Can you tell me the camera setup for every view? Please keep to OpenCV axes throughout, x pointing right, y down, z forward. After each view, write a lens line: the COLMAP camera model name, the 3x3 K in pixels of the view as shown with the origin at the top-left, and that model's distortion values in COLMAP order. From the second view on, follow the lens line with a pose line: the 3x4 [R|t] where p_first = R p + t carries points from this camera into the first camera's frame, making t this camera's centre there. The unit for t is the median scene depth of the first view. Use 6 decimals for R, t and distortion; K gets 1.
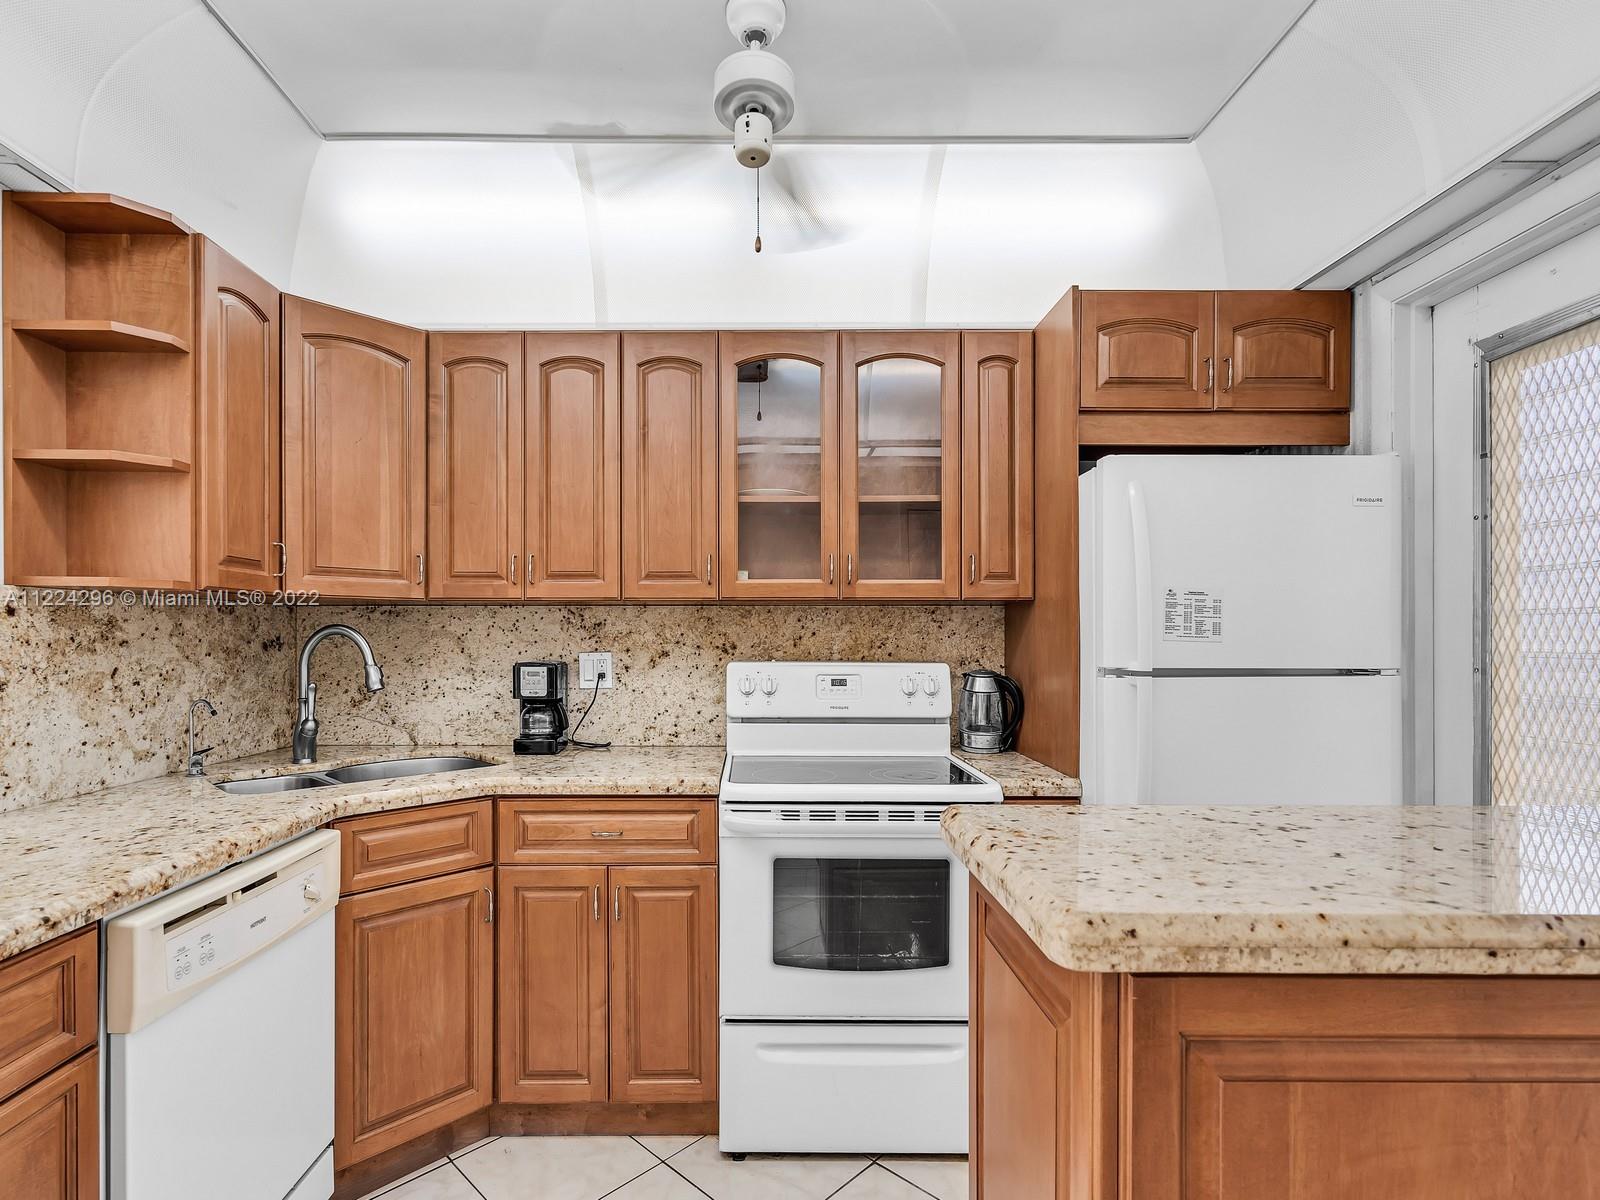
lens RADIAL K [[763.8, 0, 764.7], [0, 763.8, 641.5], [0, 0, 1]] dist [-0.006583, 0.003917]
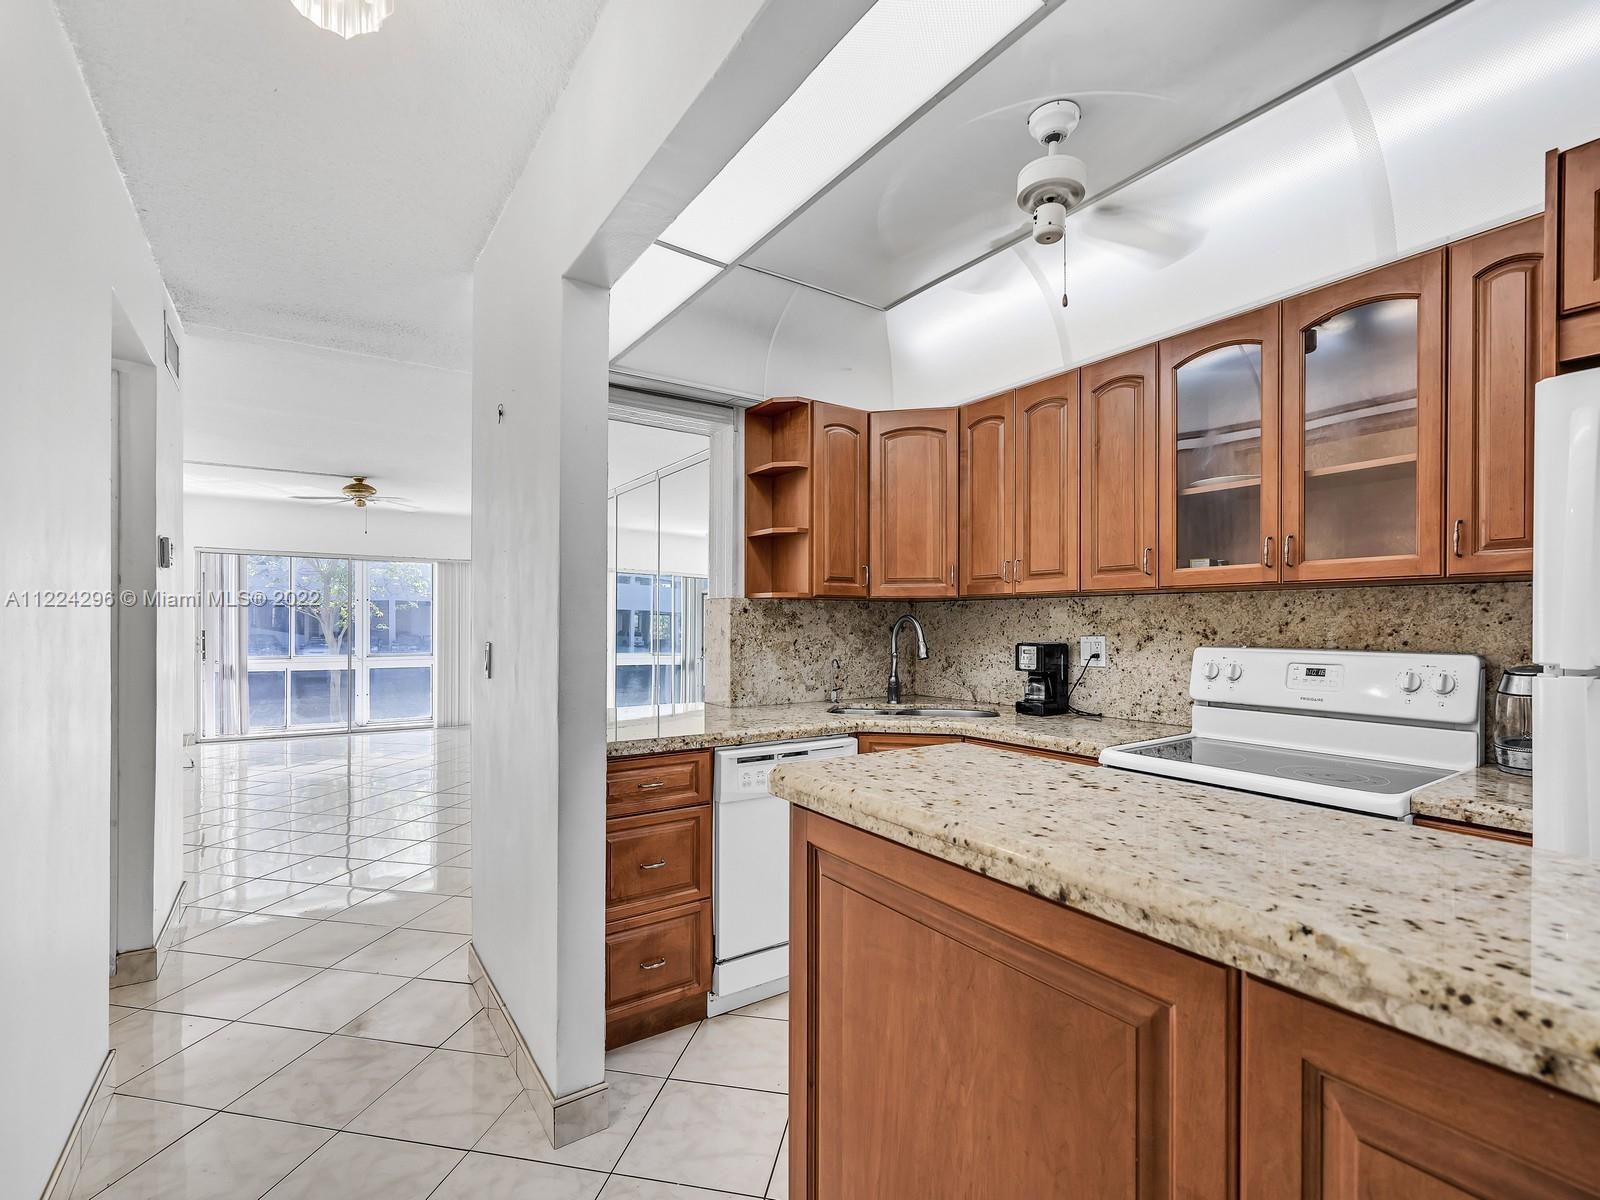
lens RADIAL K [[735.8, 0, 814.9], [0, 735.8, 627.7], [0, 0, 1]] dist [-0.013349, 0.000639]
pose [[0.570776, 0.004814, -0.821092, 0.535627], [-0.004309, 0.999987, 0.002868, -0.000056], [0.821094, 0.001902, 0.570789, 0.003704]]
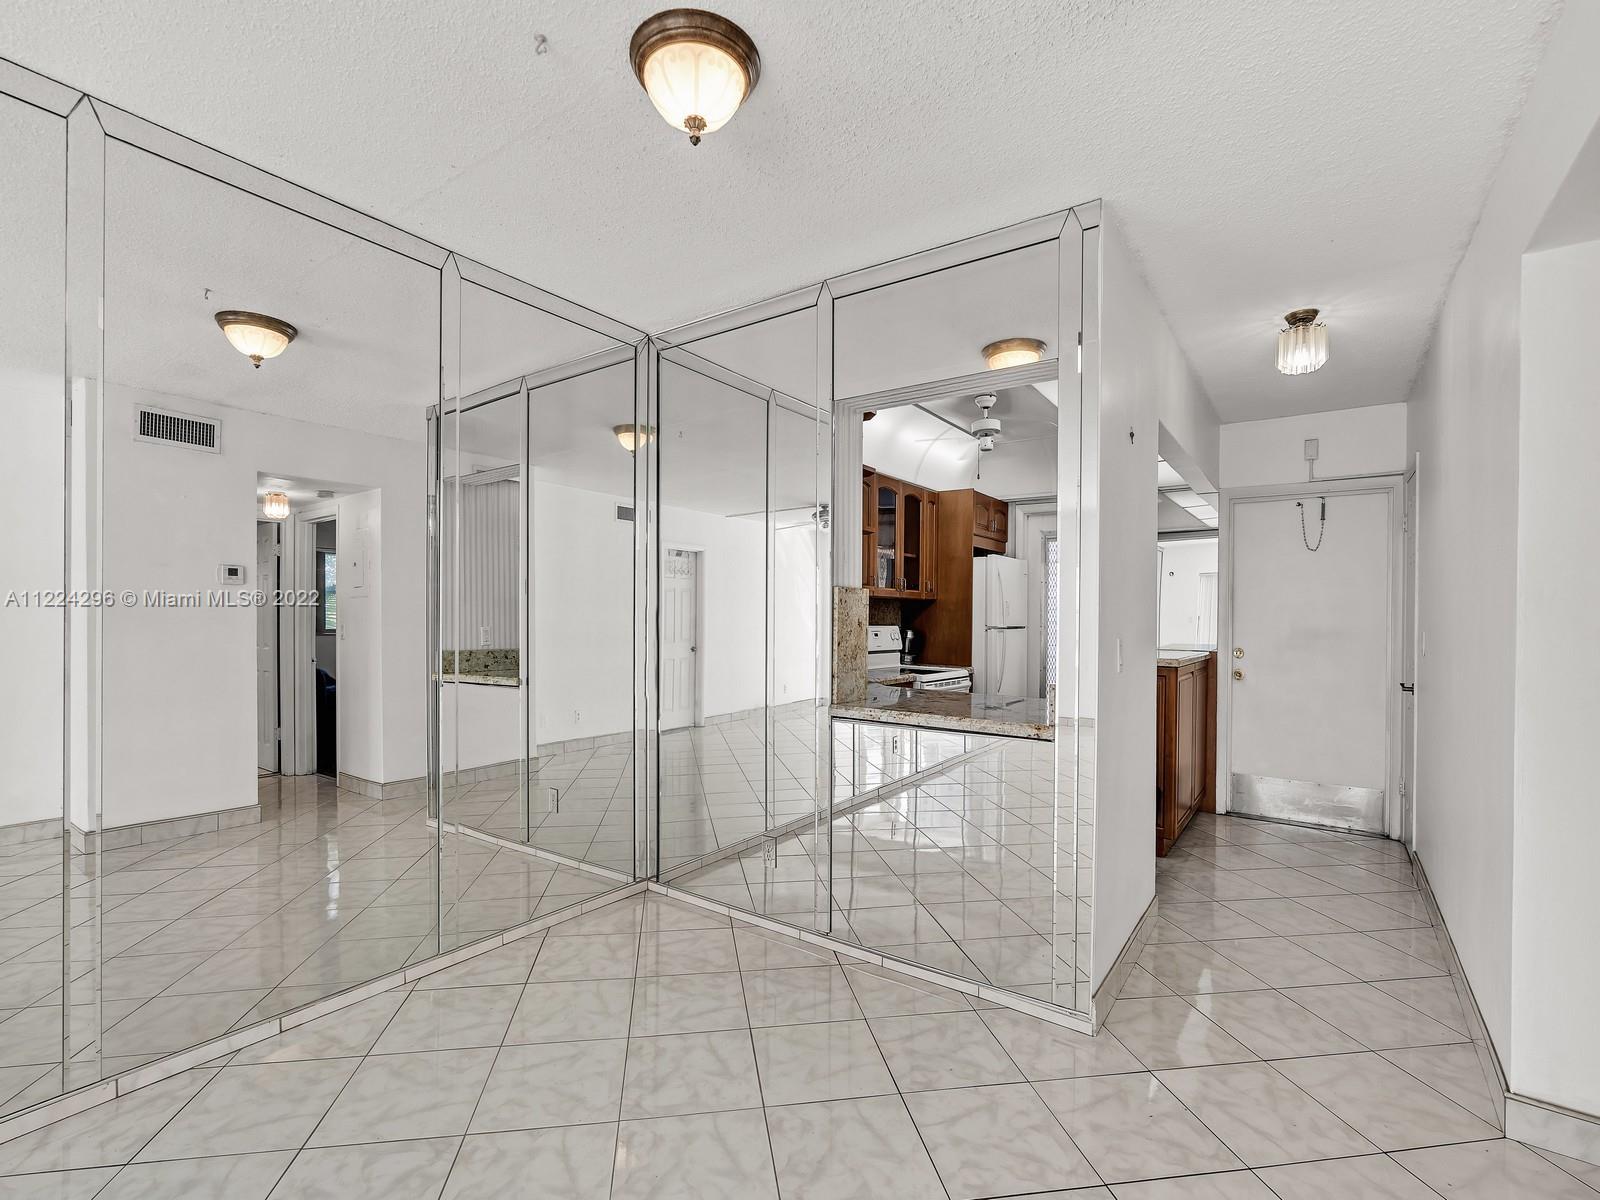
lens RADIAL K [[735.8, 0, 793.7], [0, 735.8, 617.2], [0, 0, 1]] dist [-0.013349, 0.000639]
pose [[0.591967, 0.000342, 0.805962, -1.971709], [-0.014974, 0.999832, 0.010574, -0.017707], [-0.805823, -0.018328, 0.591873, -0.063948]]
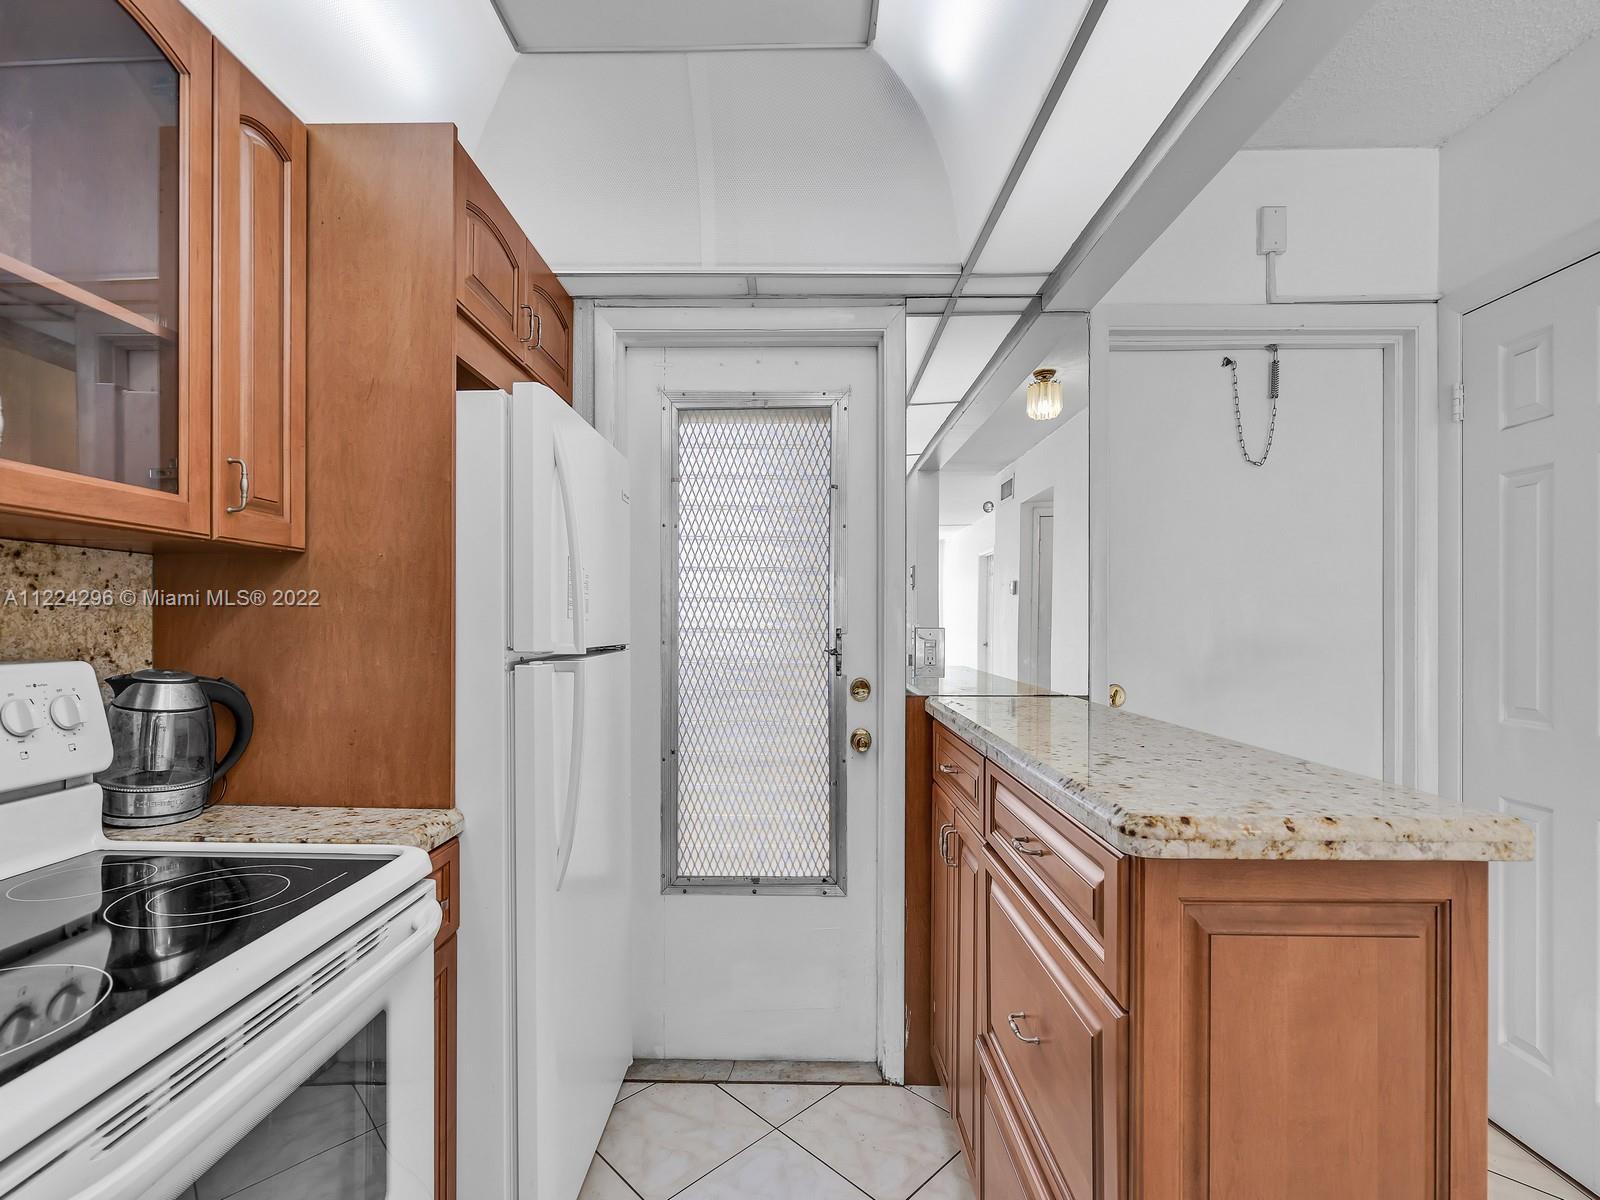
lens RADIAL K [[735.8, 0, 788.7], [0, 735.8, 624.8], [0, 0, 1]] dist [-0.013349, 0.000639]
pose [[0.028323, -0.001145, 0.999598, -0.253562], [-0.004110, 0.999991, 0.001262, 0.002972], [-0.999590, -0.004144, 0.028318, 0.606969]]
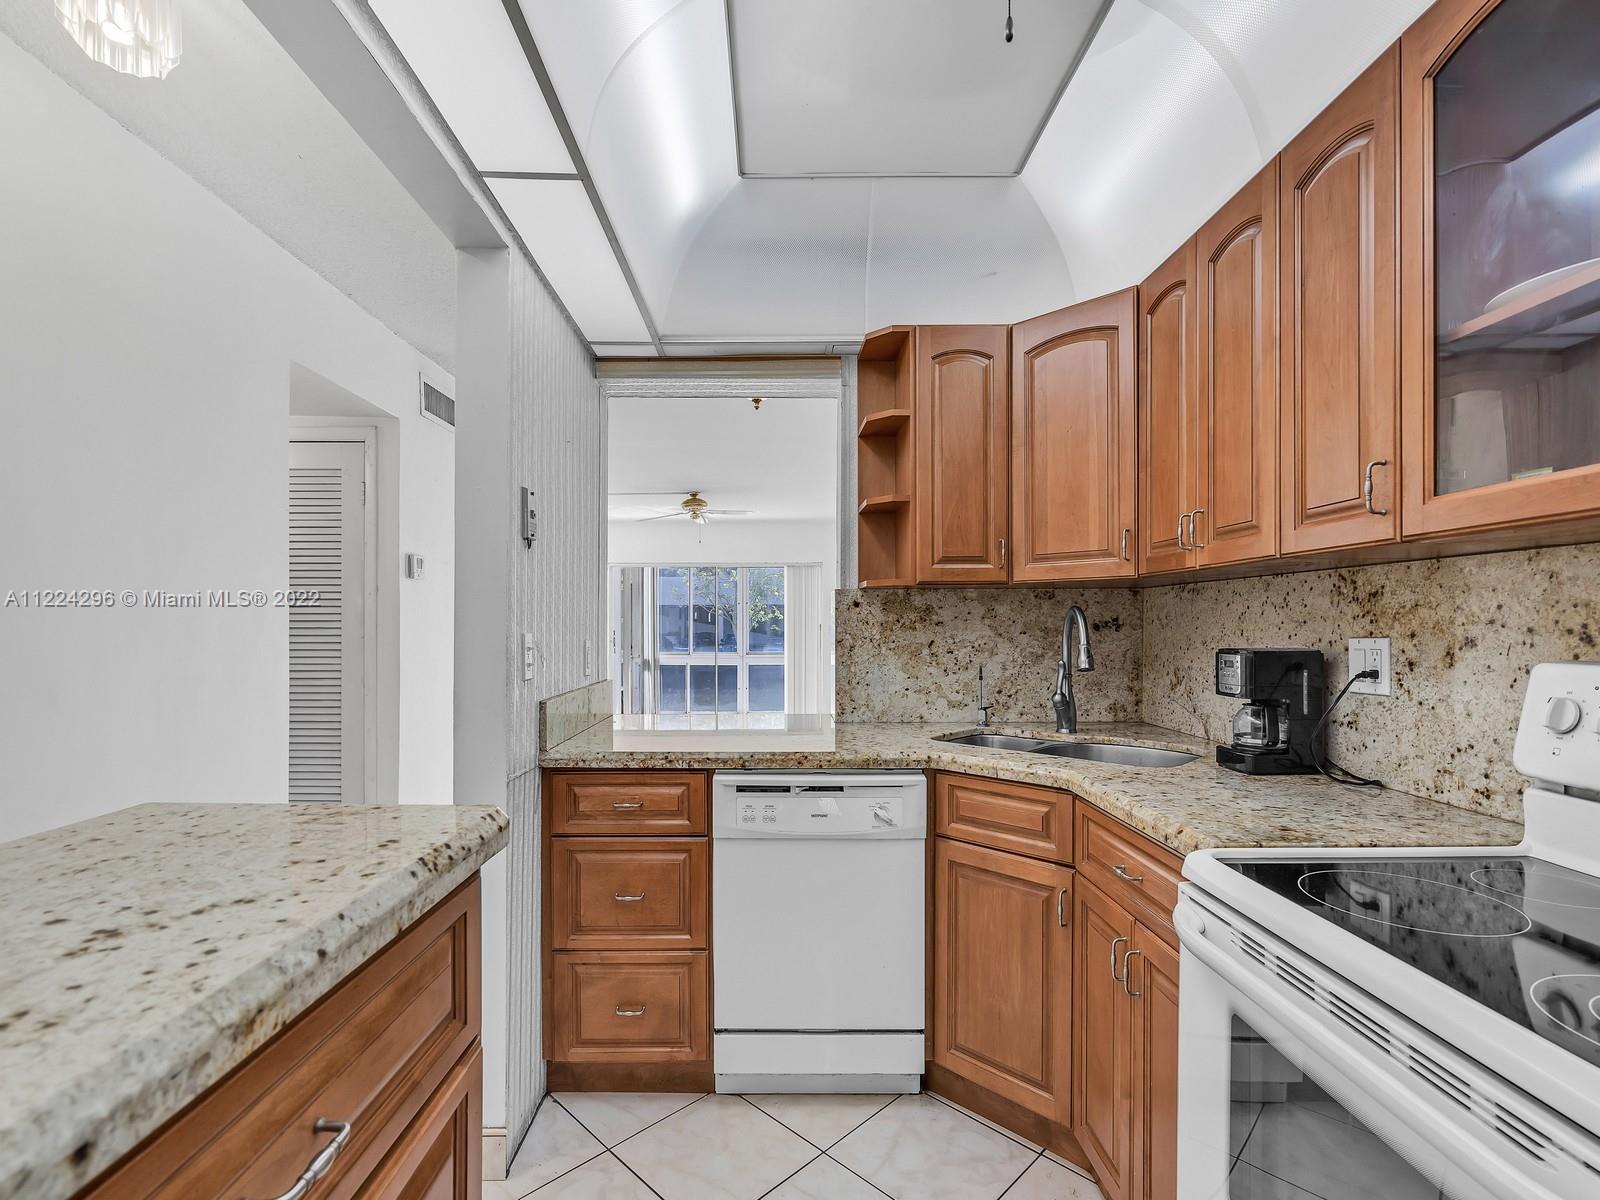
lens RADIAL K [[763.8, 0, 786.1], [0, 763.8, 627.9], [0, 0, 1]] dist [-0.006583, 0.003917]
pose [[-0.011050, 0.003539, -0.999933, 0.492672], [-0.000273, 0.999994, 0.003543, 0.004386], [0.999939, 0.000313, -0.011049, 0.597823]]
